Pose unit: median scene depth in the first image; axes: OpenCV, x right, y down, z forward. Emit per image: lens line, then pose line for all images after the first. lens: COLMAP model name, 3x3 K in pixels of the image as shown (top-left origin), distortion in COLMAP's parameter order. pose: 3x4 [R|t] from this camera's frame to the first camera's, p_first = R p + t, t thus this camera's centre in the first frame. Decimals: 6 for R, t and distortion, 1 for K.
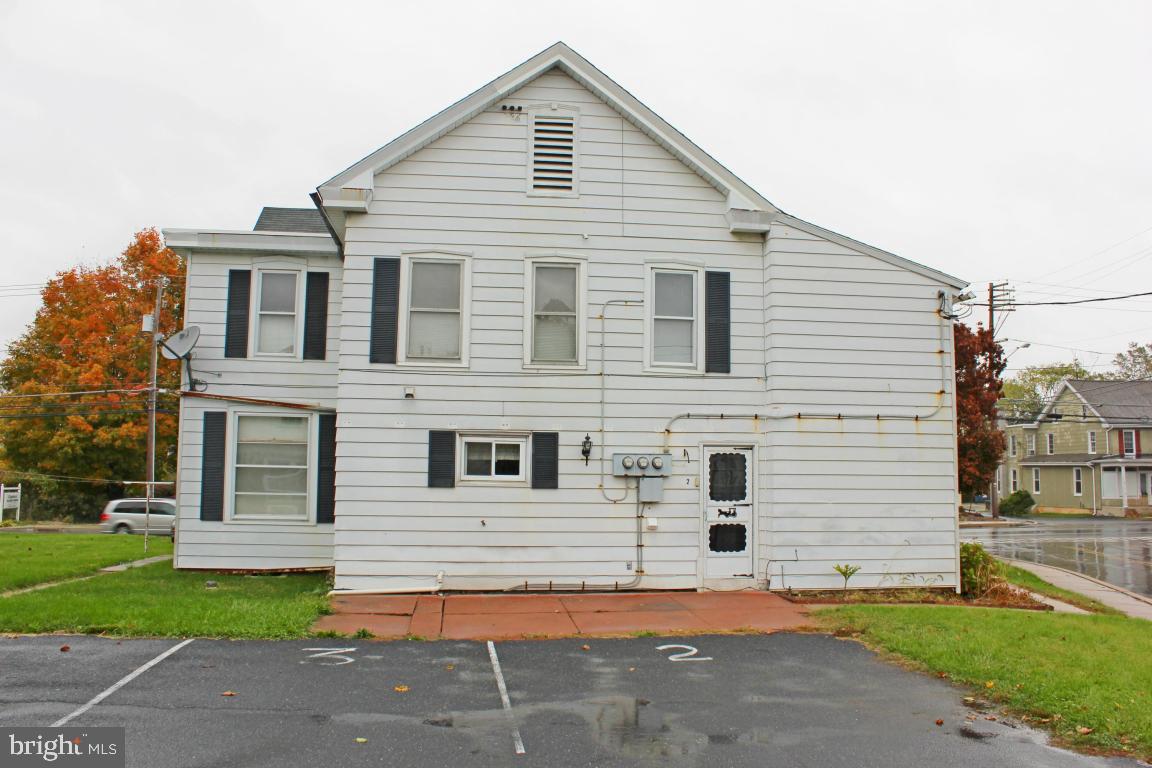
lens RADIAL K [[963.3, 0, 585.2], [0, 963.3, 383.9], [0, 0, 1]] dist [-0.138027, 0.088899]
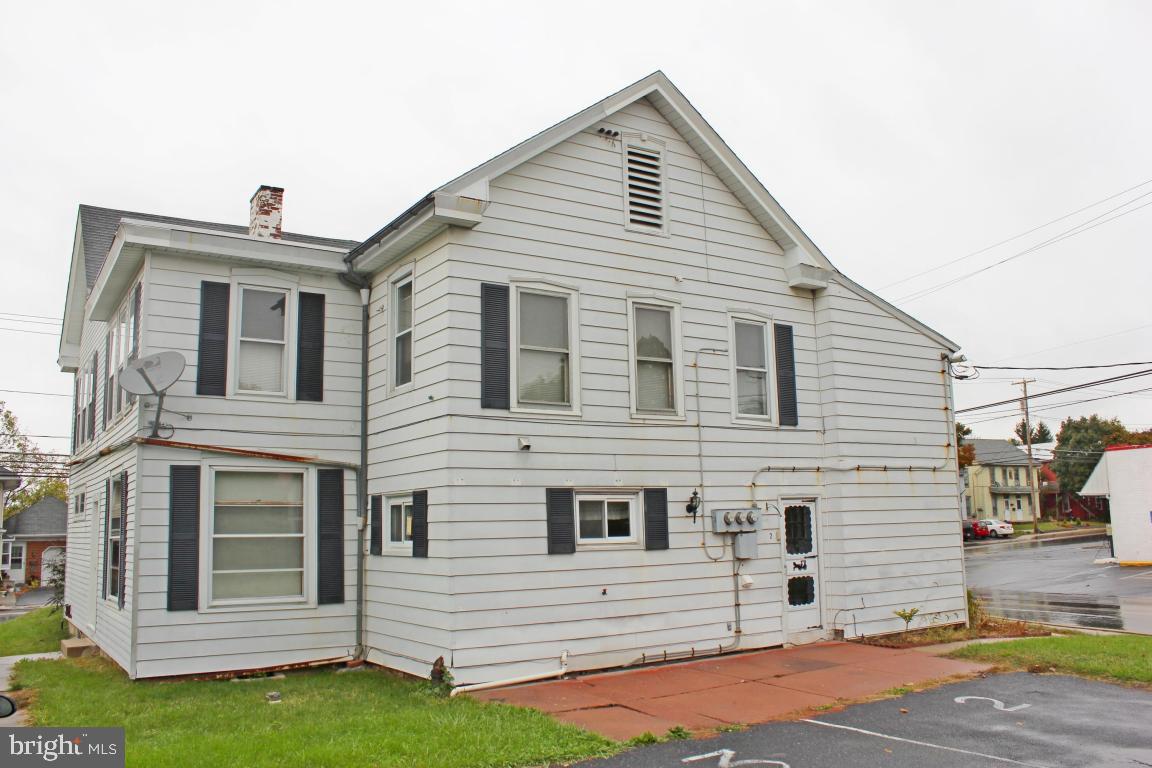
lens RADIAL K [[963.3, 0, 577.1], [0, 963.3, 383.5], [0, 0, 1]] dist [-0.138027, 0.088899]
pose [[0.897058, 0.033904, 0.440610, -0.504245], [-0.011550, 0.998511, -0.053317, 0.000369], [-0.441762, 0.042740, 0.896114, 0.203596]]
